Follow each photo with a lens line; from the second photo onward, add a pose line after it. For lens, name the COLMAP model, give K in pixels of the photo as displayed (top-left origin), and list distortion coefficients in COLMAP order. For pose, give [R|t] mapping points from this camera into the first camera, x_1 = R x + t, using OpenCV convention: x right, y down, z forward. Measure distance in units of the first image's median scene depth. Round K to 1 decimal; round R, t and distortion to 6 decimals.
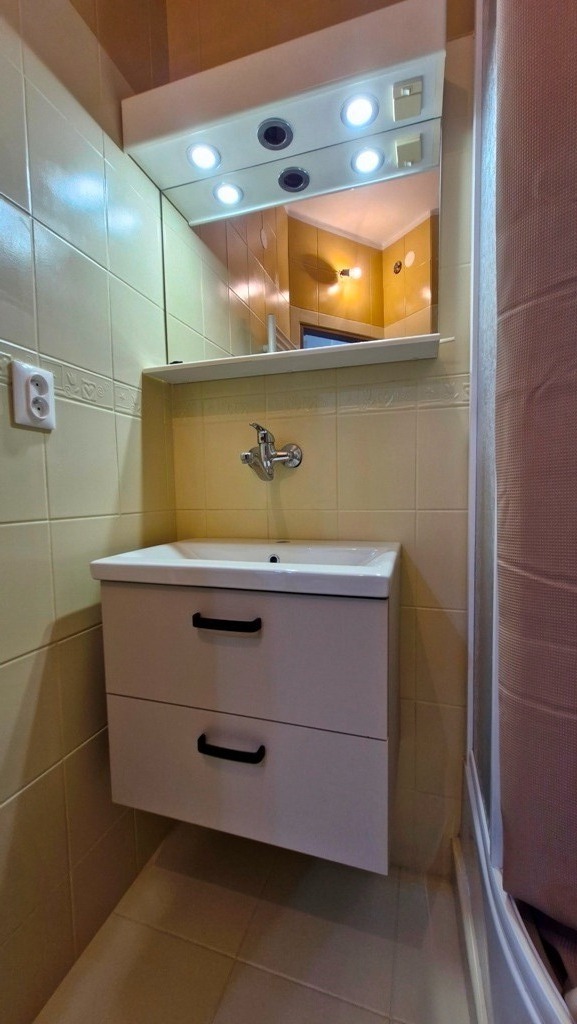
lens RADIAL K [[407.1, 0, 294.6], [0, 407.1, 522.7], [0, 0, 1]] dist [0.002123, -0.000172]
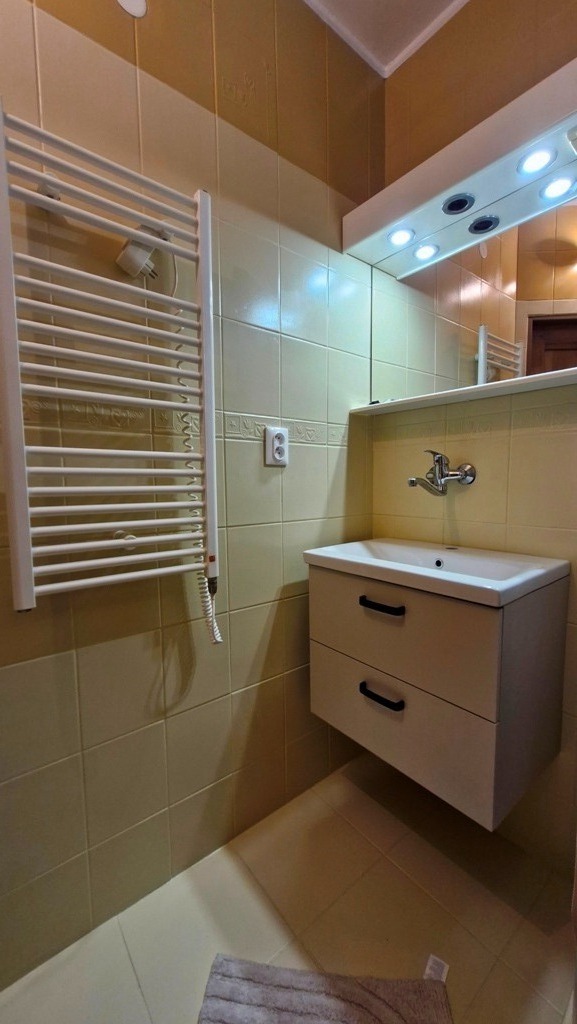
lens RADIAL K [[407.1, 0, 294.6], [0, 407.1, 522.7], [0, 0, 1]] dist [0.002123, -0.000172]
pose [[0.836861, 0.065053, -0.543537, 0.253171], [-0.044800, 0.997722, 0.050436, -0.074373], [0.545579, -0.017858, 0.837869, -0.254062]]
